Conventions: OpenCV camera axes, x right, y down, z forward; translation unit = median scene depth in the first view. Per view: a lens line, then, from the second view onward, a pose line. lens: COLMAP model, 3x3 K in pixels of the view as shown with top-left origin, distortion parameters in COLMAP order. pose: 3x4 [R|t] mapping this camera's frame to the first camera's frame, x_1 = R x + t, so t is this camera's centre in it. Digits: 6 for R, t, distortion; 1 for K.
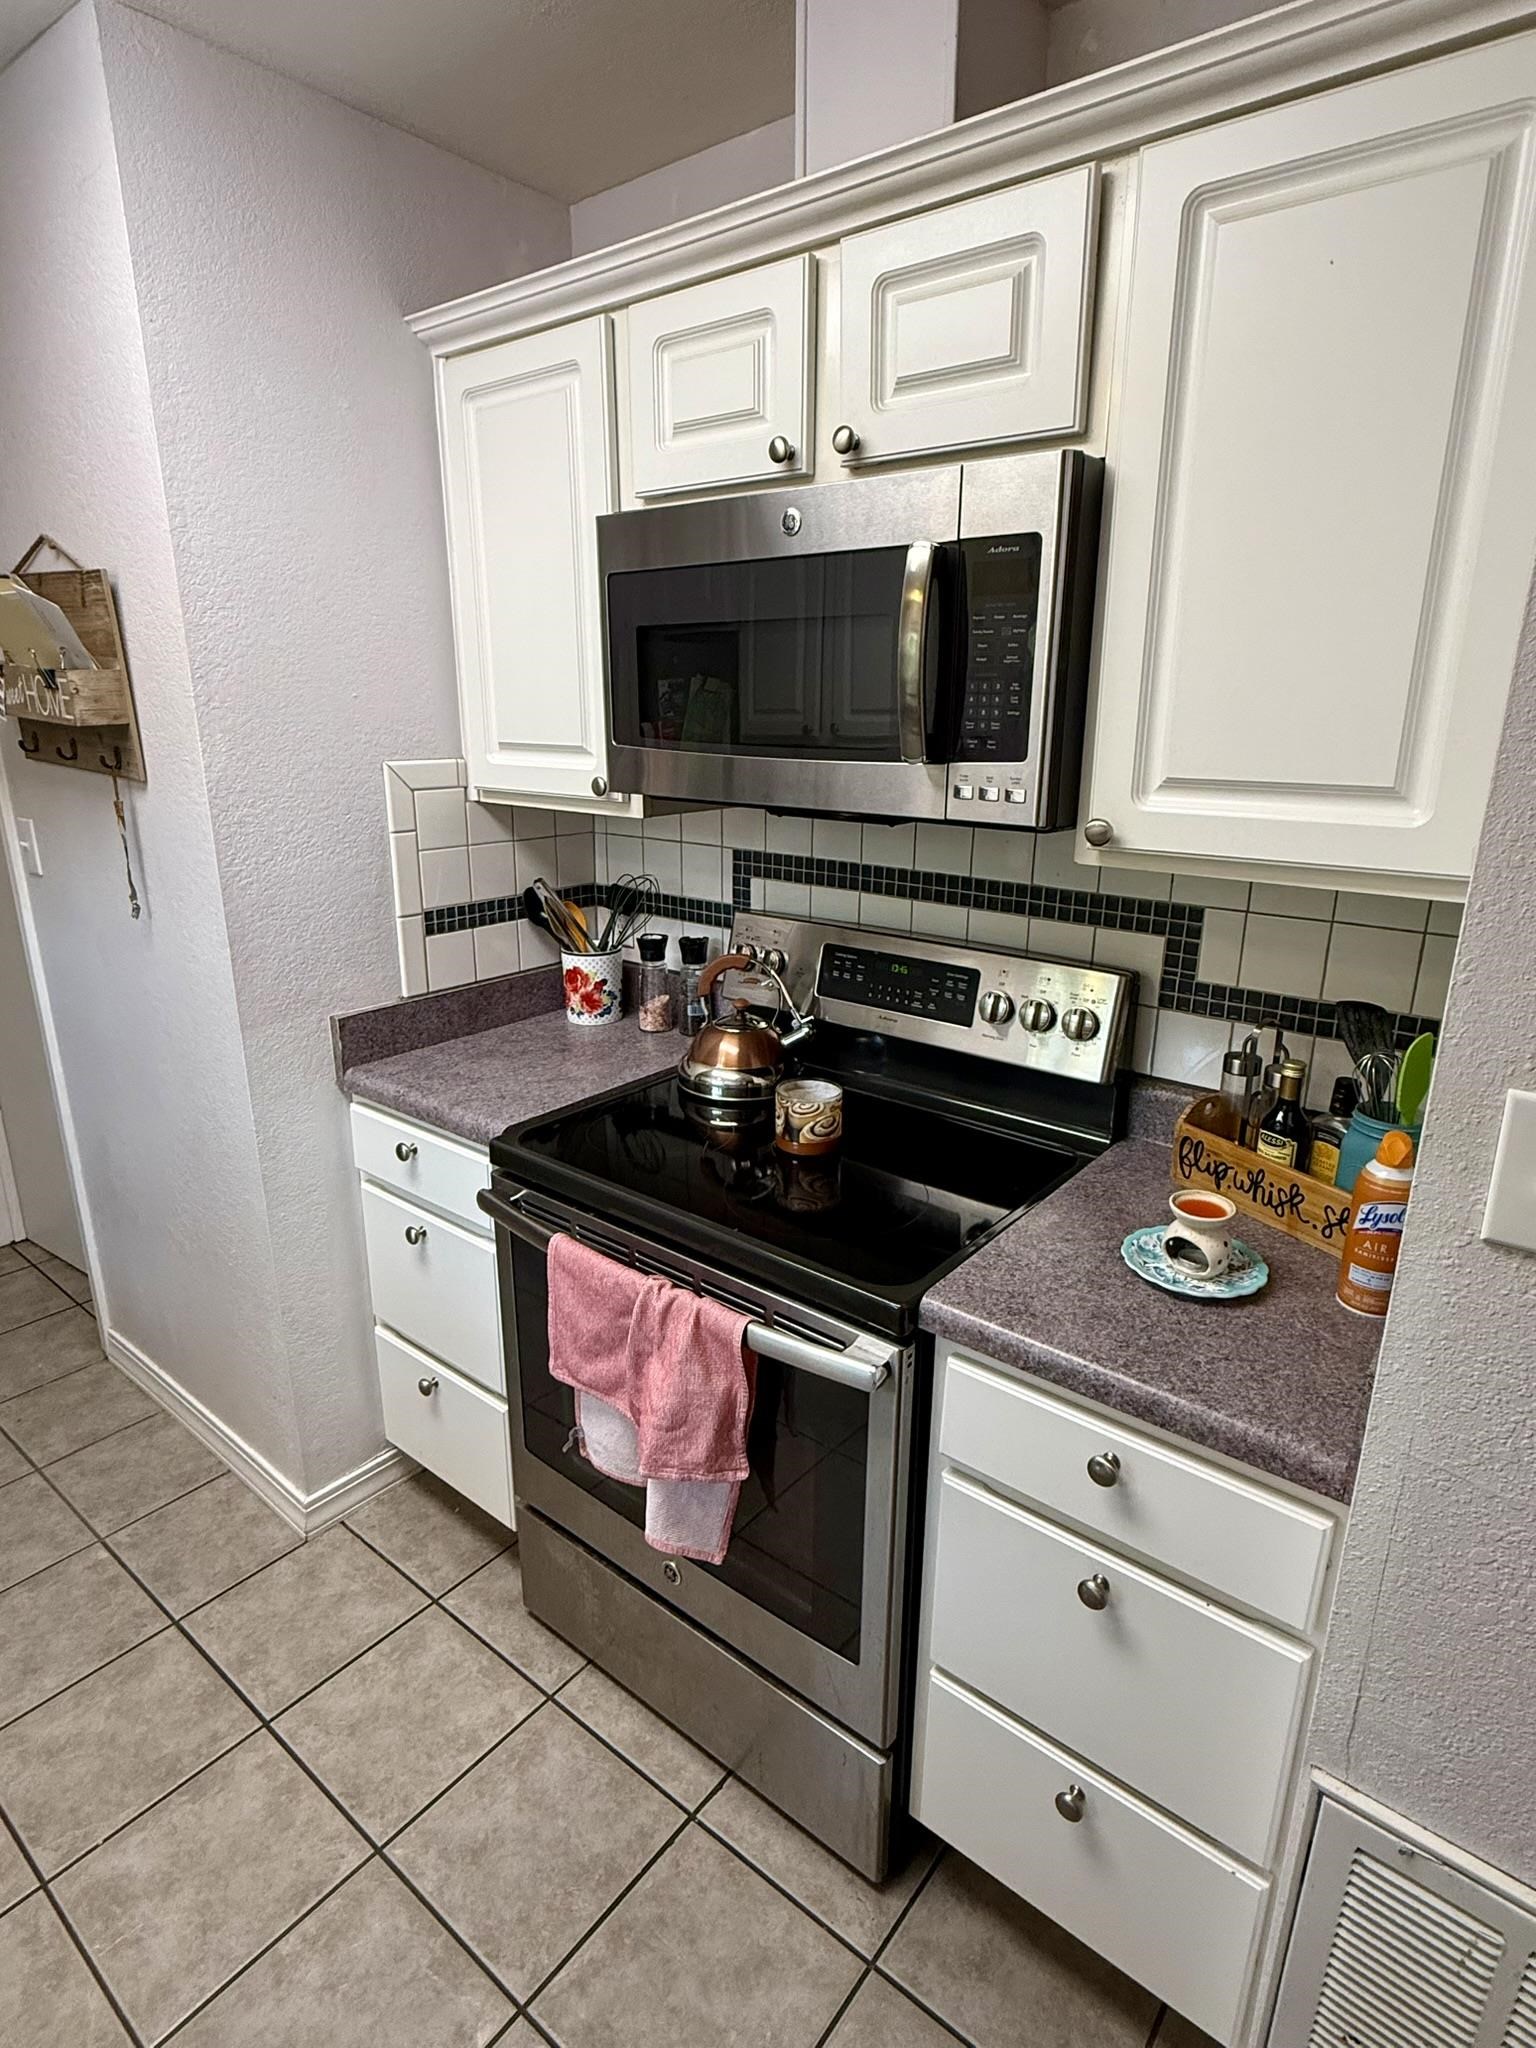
lens RADIAL K [[1094.7, 0, 770.3], [0, 1094.7, 1015.2], [0, 0, 1]] dist [0.000295, -0.001036]
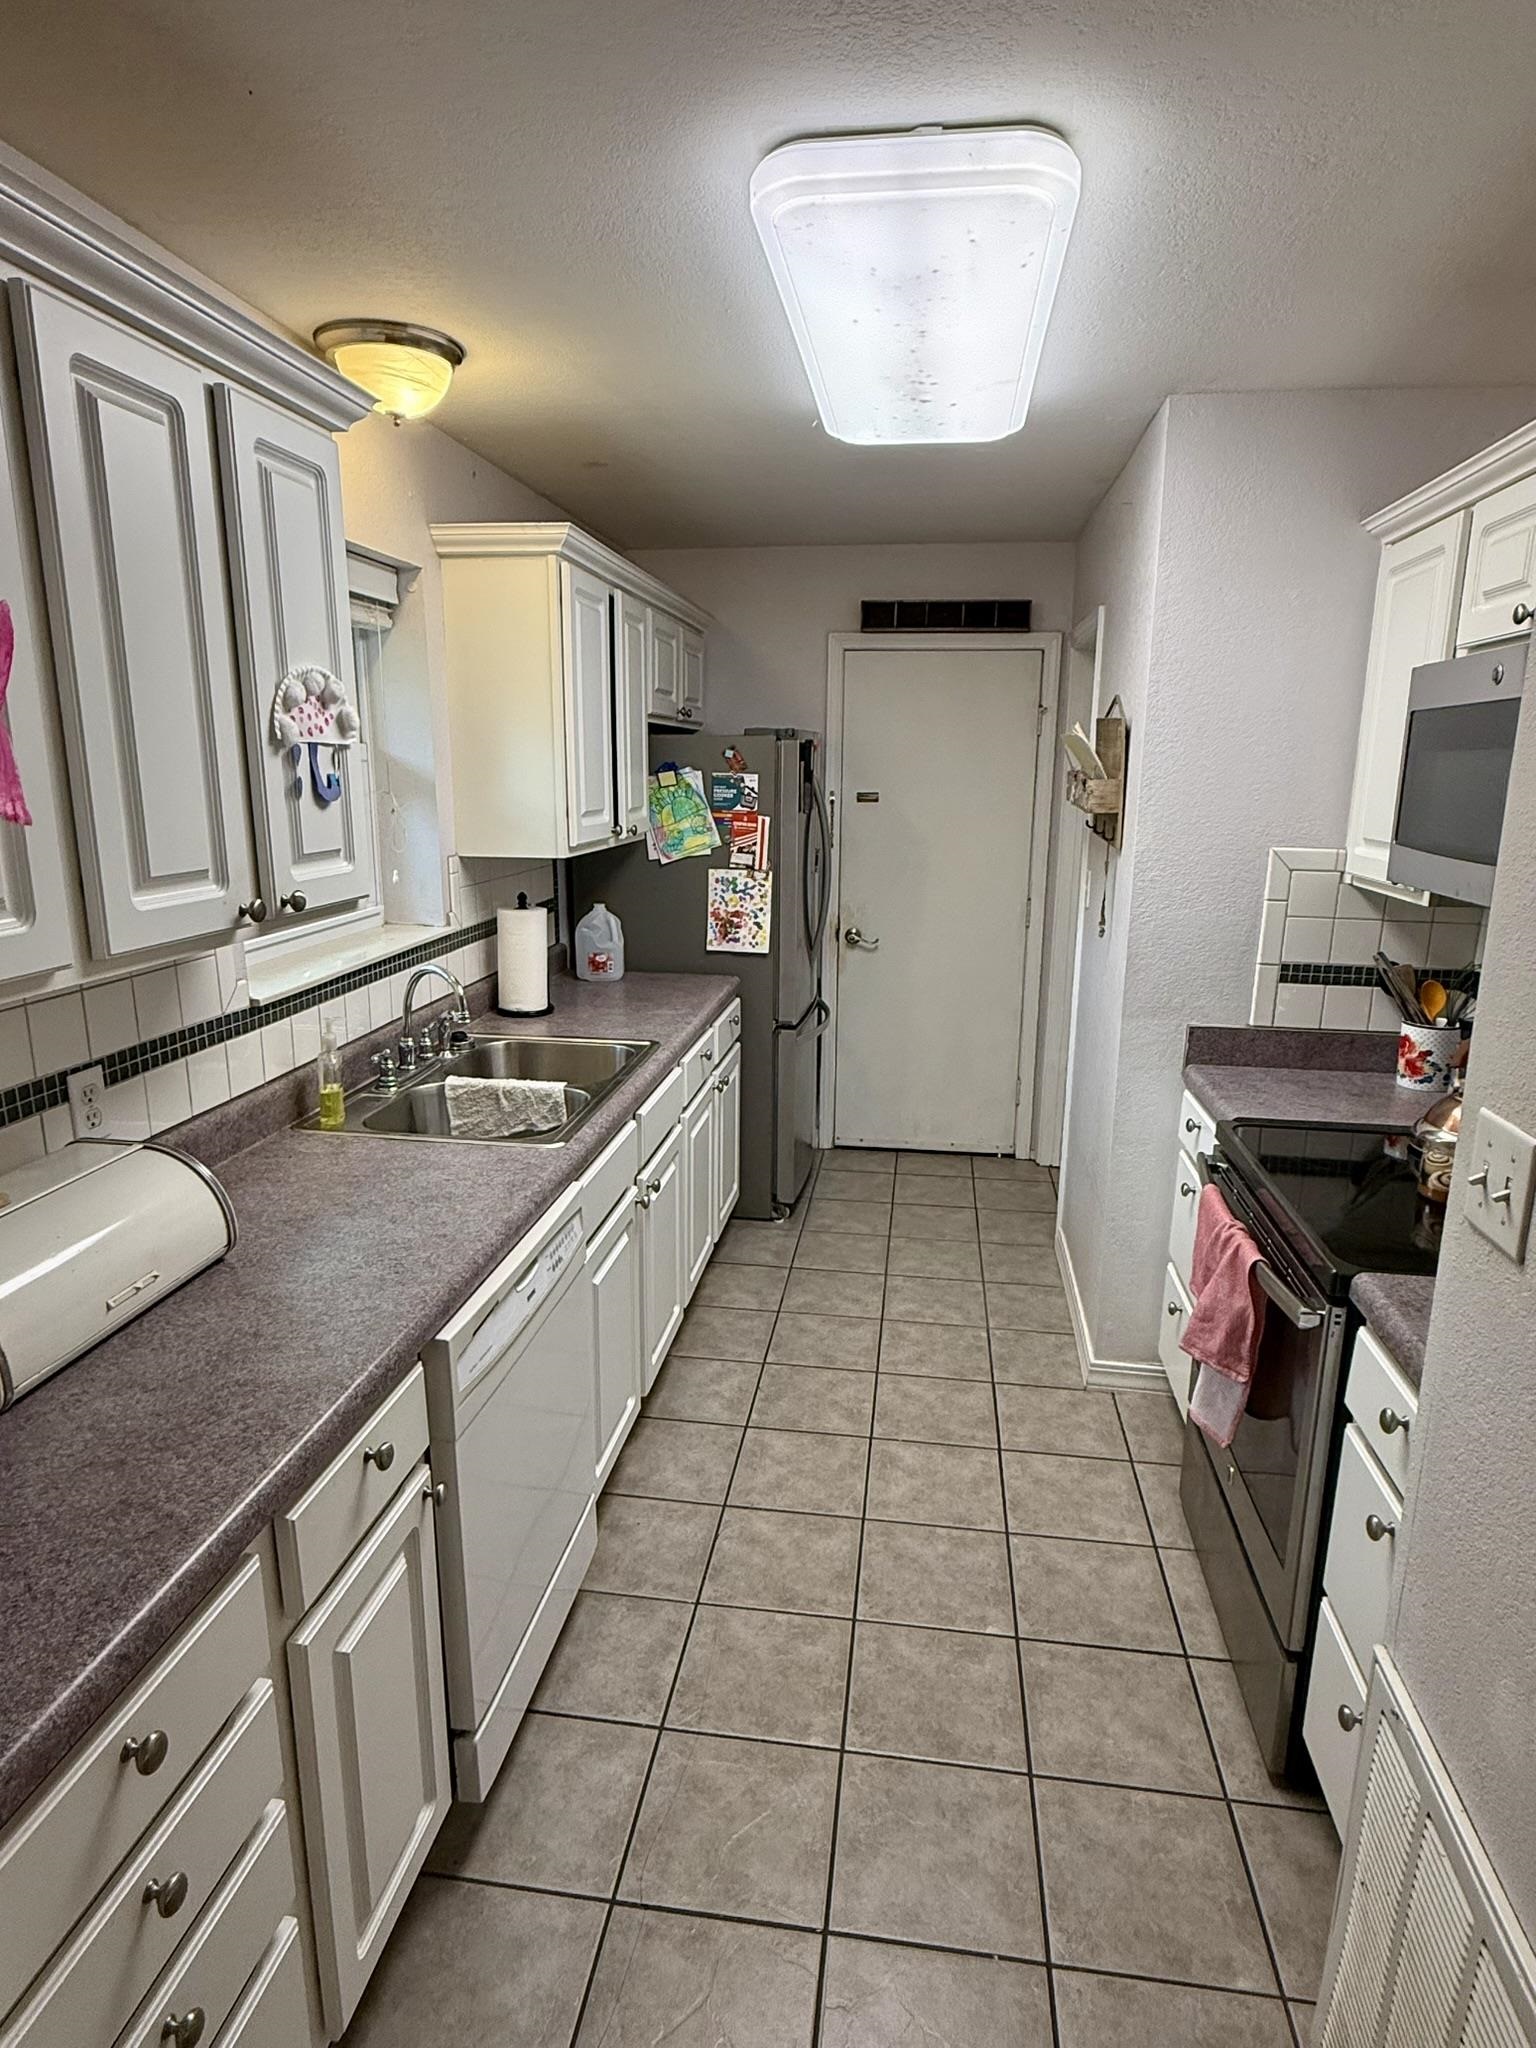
lens RADIAL K [[1145.3, 0, 768.0], [0, 1145.3, 1024.0], [0, 0, 1]] dist [0.001843, 0.000322]
pose [[0.507295, 0.192281, -0.840047, 0.551547], [-0.253705, 0.964913, 0.067652, 0.037848], [0.823581, 0.178805, 0.538279, -0.220177]]
